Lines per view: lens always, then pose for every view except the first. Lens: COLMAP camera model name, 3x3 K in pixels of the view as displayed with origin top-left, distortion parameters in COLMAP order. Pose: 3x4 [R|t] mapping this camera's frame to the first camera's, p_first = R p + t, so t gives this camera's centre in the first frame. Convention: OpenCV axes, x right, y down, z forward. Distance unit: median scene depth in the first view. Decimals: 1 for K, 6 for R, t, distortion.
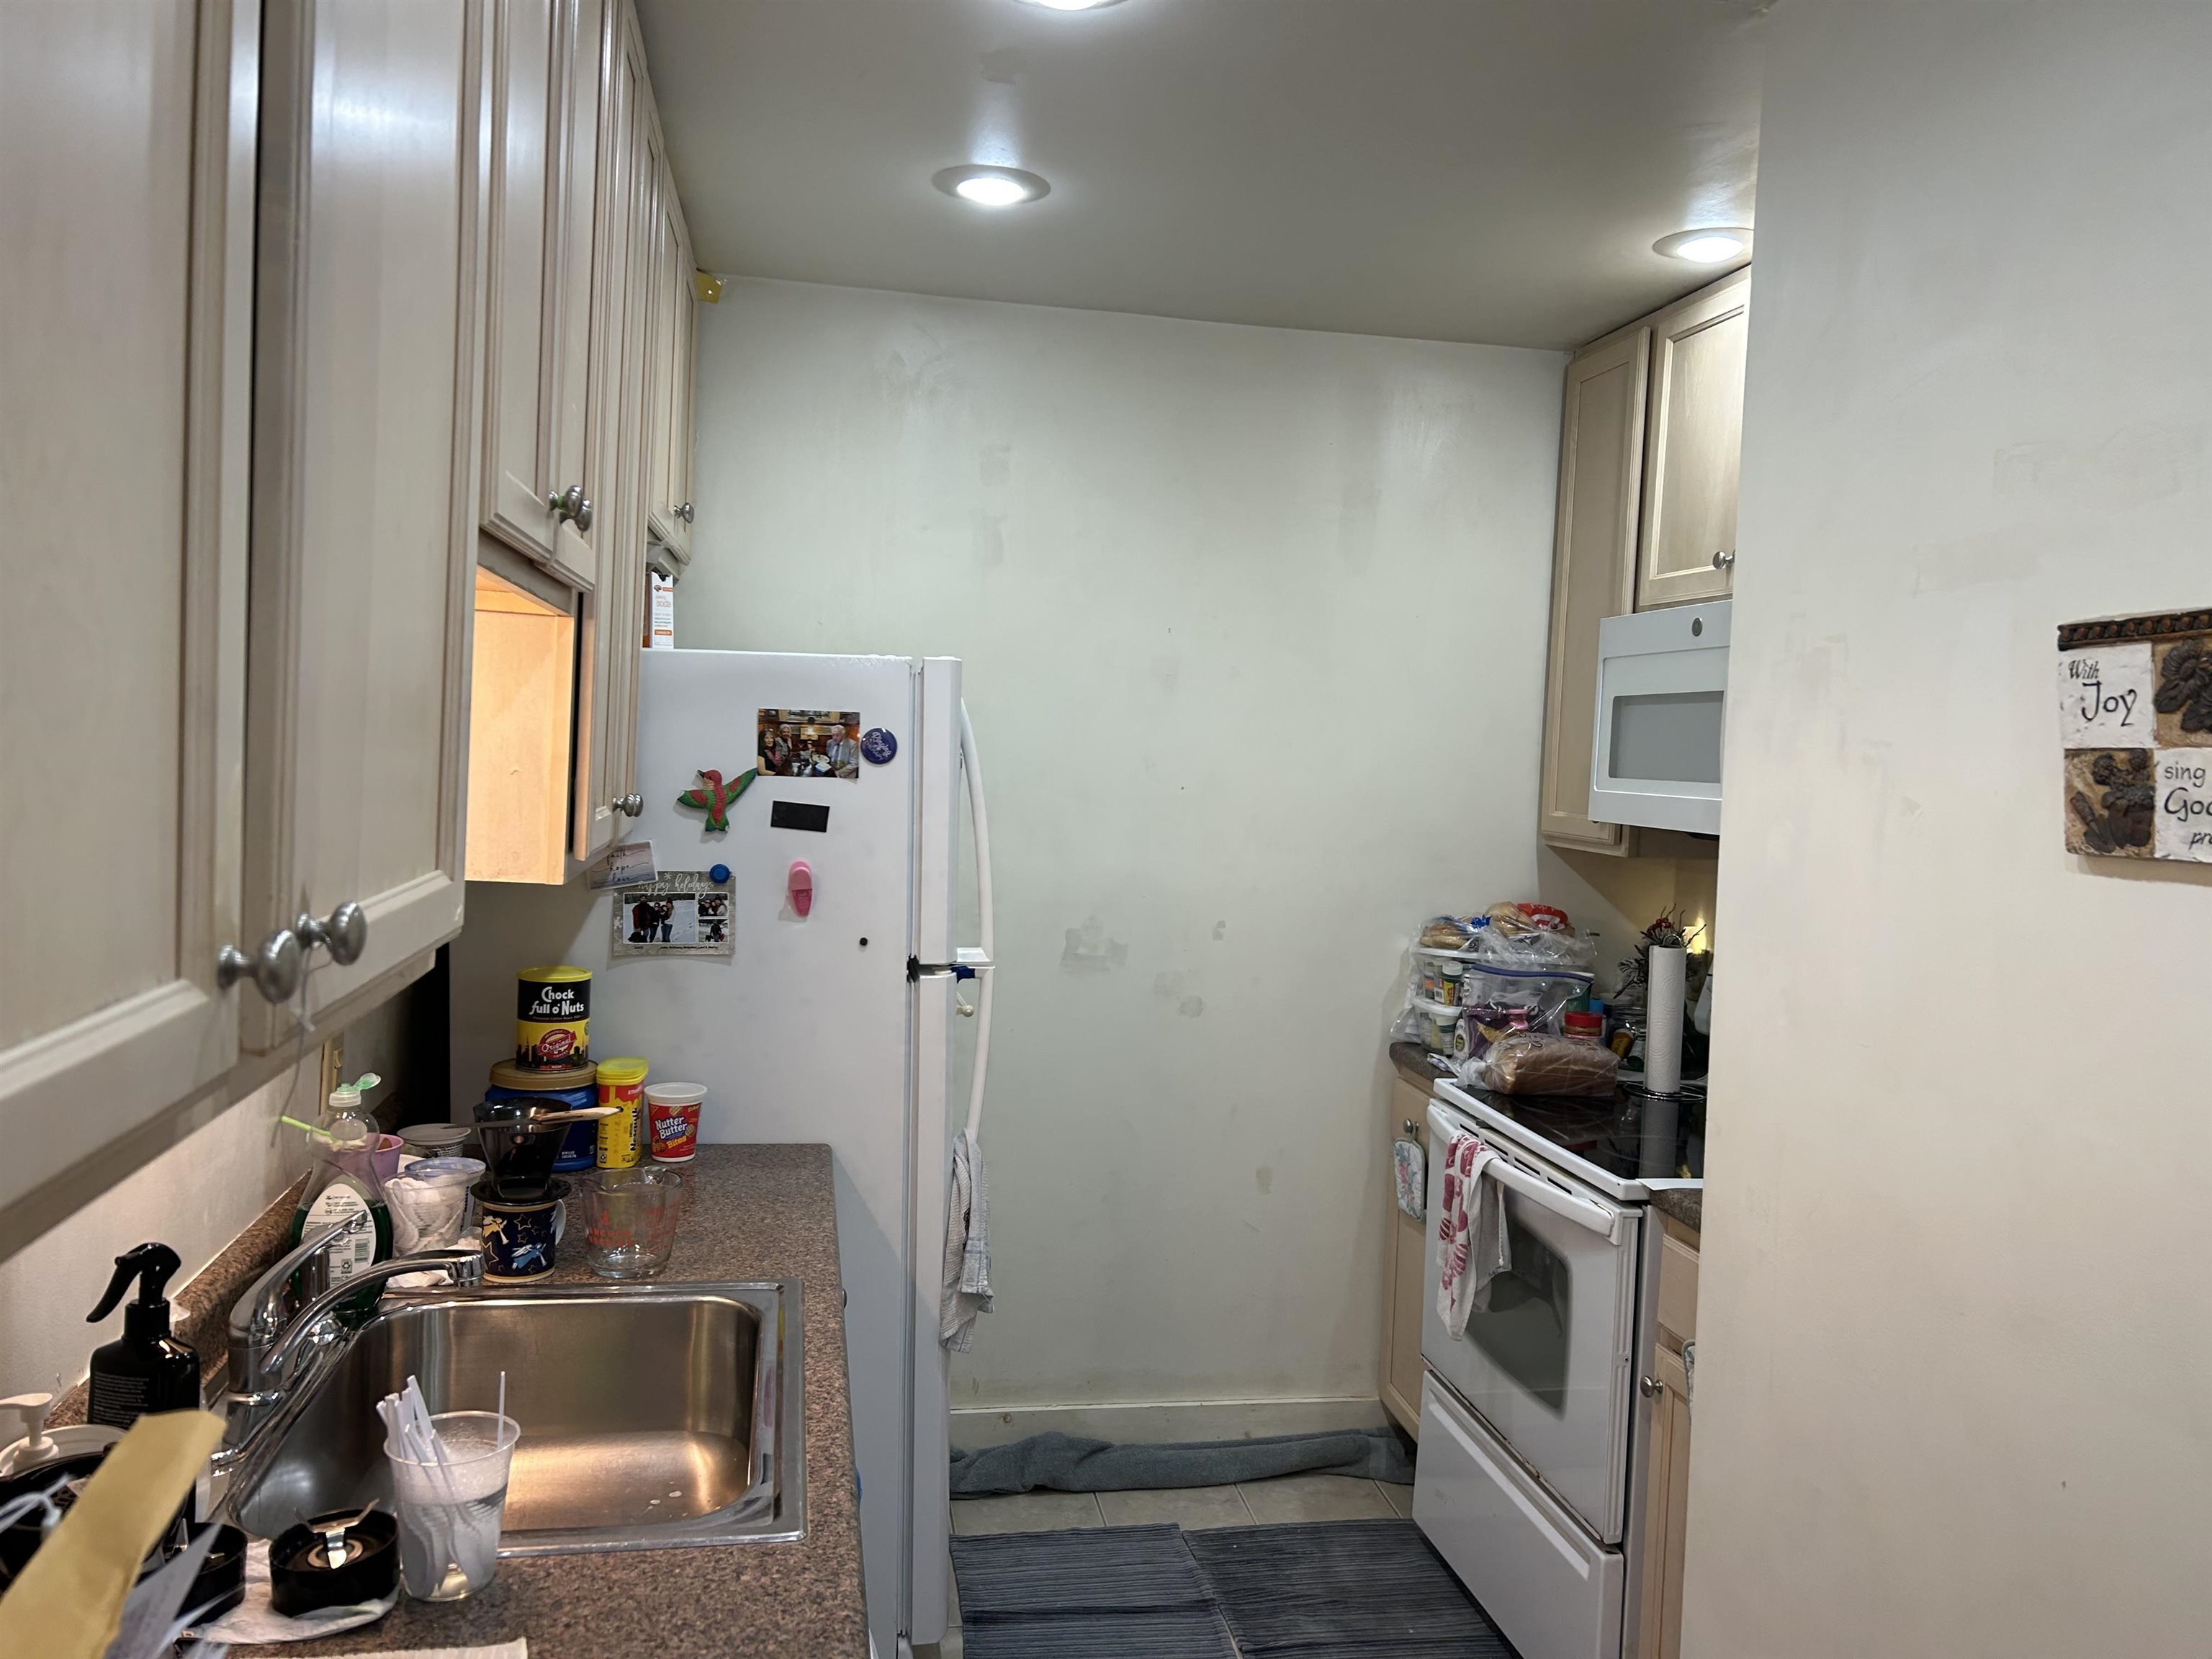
lens RADIAL K [[1653.5, 0, 1114.8], [0, 1653.5, 825.2], [0, 0, 1]] dist [0.002234, -0.031923]
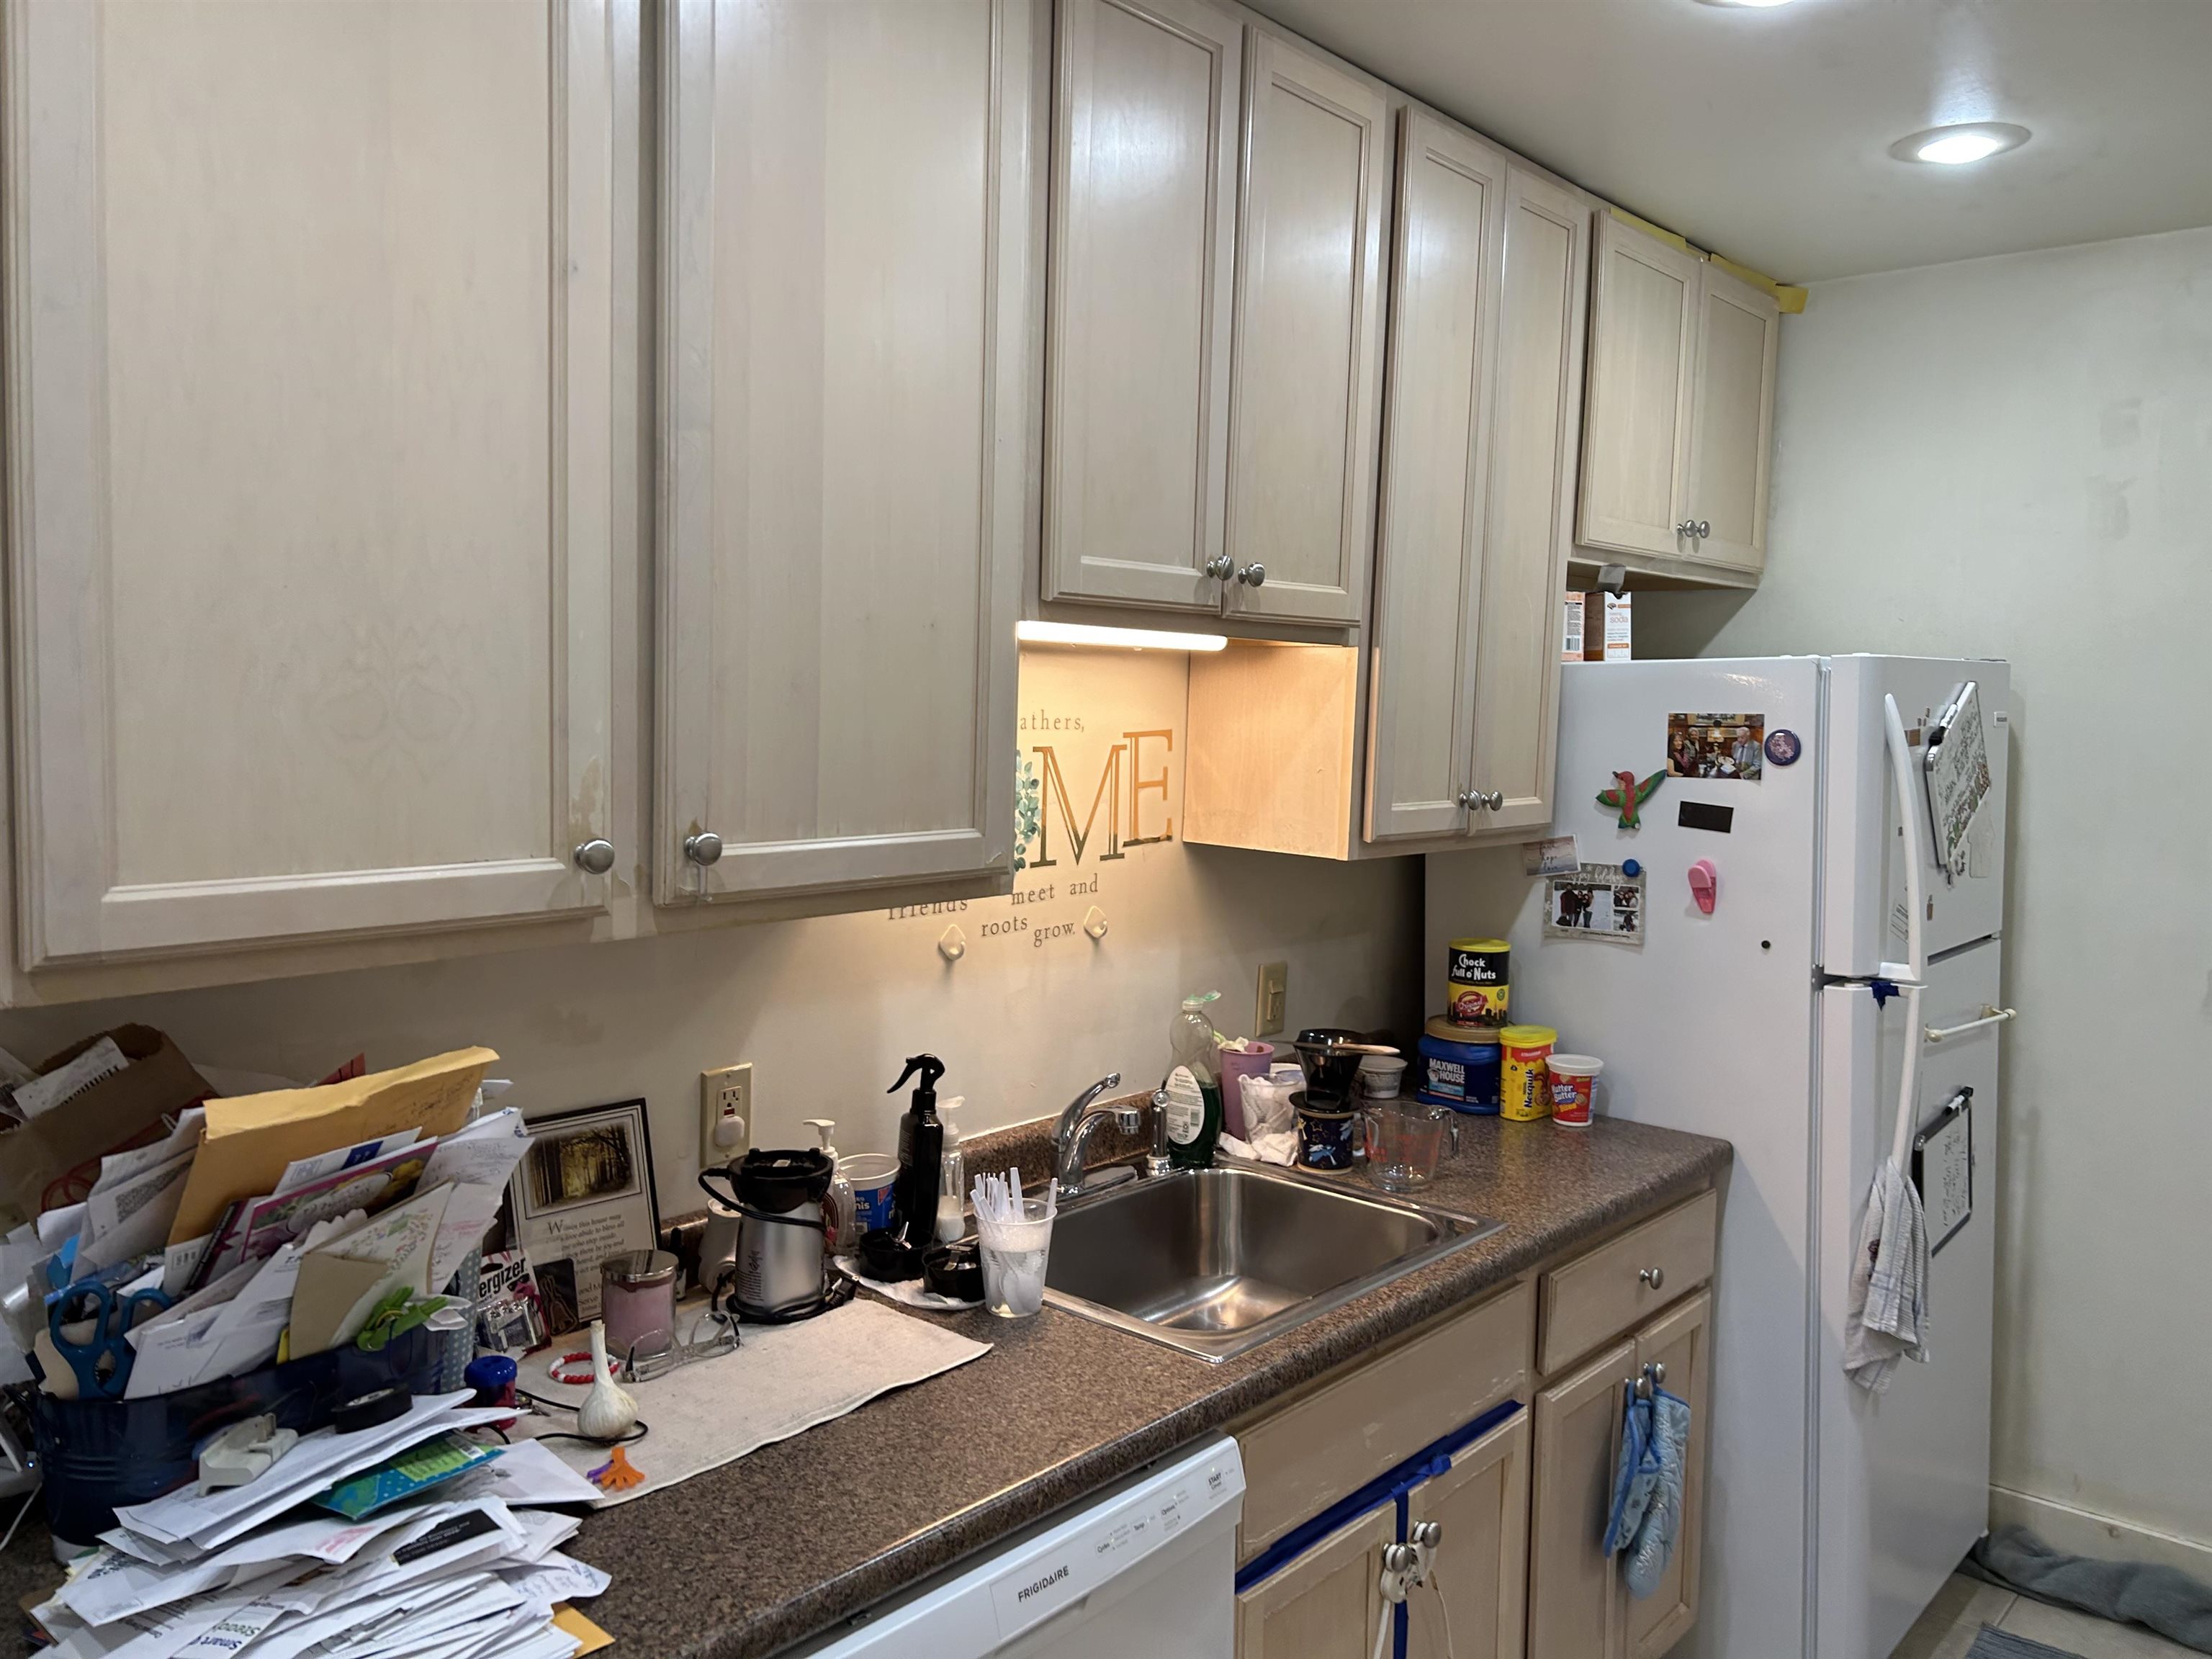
lens RADIAL K [[1653.5, 0, 1106.3], [0, 1653.5, 820.4], [0, 0, 1]] dist [0.002234, -0.031923]
pose [[0.580241, 0.025615, -0.814042, 0.435284], [-0.035294, 0.999357, 0.006289, 0.003802], [0.813680, 0.025082, 0.580772, 0.099086]]
